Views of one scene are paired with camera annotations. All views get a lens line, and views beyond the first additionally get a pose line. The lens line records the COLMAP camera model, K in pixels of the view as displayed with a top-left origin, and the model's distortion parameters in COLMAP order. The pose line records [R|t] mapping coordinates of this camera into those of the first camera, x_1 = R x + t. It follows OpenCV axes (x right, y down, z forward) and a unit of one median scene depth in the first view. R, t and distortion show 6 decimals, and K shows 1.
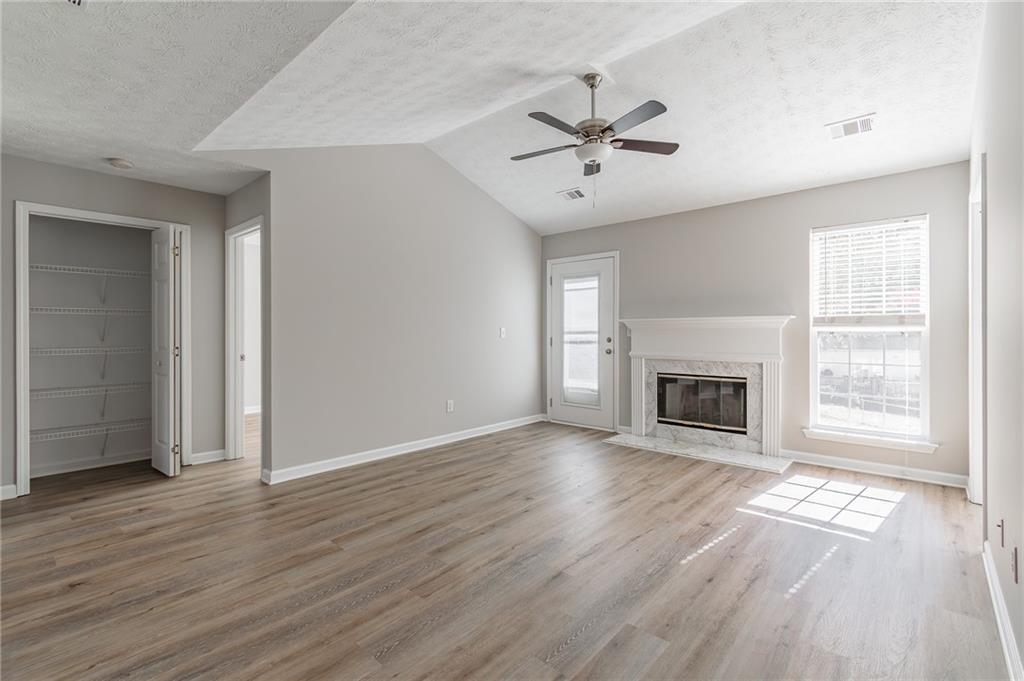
lens RADIAL K [[459.3, 0, 513.5], [0, 459.3, 336.1], [0, 0, 1]] dist [0.000623, 0.001362]
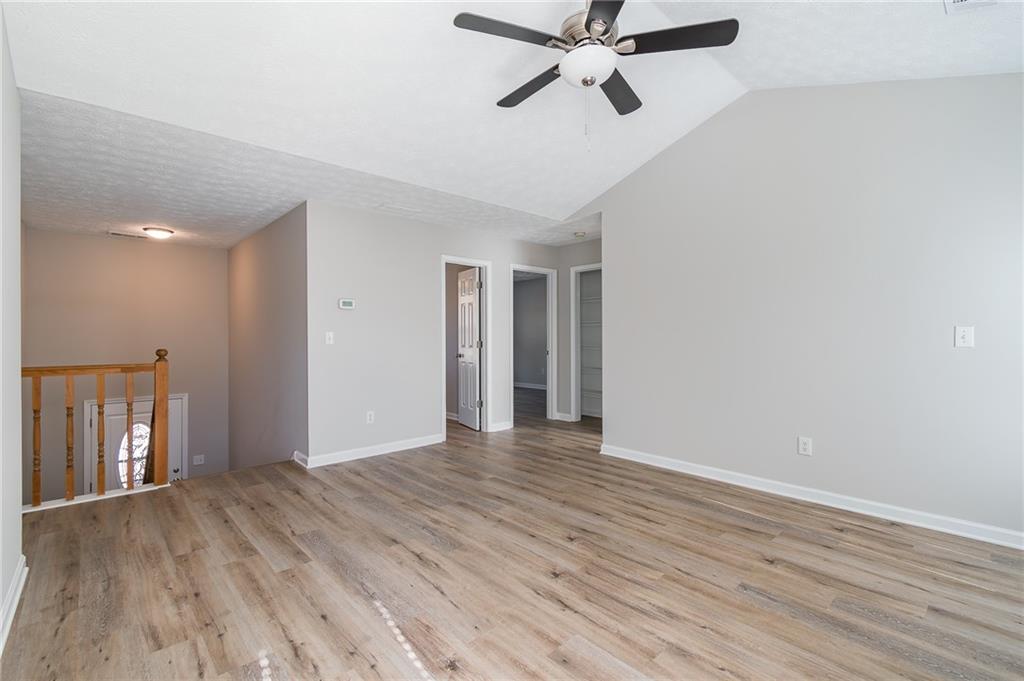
lens RADIAL K [[459.3, 0, 513.2], [0, 459.3, 335.9], [0, 0, 1]] dist [0.000623, 0.001362]
pose [[-0.096476, 0.004523, -0.995325, 0.930129], [-0.005693, 0.999971, 0.005096, -0.013099], [0.995319, 0.006158, -0.096448, 1.056690]]
